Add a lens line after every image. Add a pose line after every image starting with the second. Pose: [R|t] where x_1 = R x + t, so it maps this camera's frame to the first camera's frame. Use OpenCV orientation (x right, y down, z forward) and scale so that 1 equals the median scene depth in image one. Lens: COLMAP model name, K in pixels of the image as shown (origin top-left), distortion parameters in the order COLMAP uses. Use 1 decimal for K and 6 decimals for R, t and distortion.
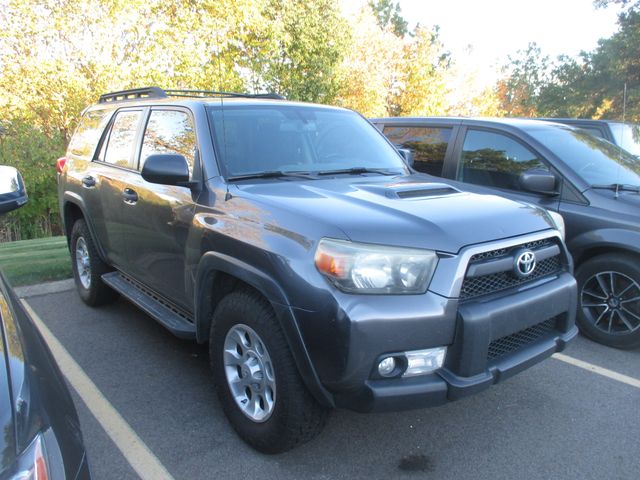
lens RADIAL K [[504.0, 0, 330.7], [0, 504.0, 238.8], [0, 0, 1]] dist [-0.039472, -0.007209]
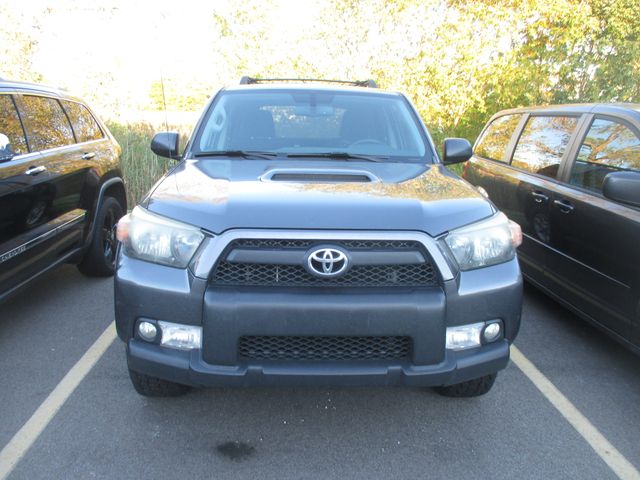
lens RADIAL K [[504.0, 0, 320.3], [0, 504.0, 242.3], [0, 0, 1]] dist [-0.039472, -0.007209]
pose [[0.818965, 0.137231, -0.557193, 0.790544], [-0.129446, 0.990137, 0.053601, -0.026550], [0.559052, 0.028229, 0.828652, 0.268191]]
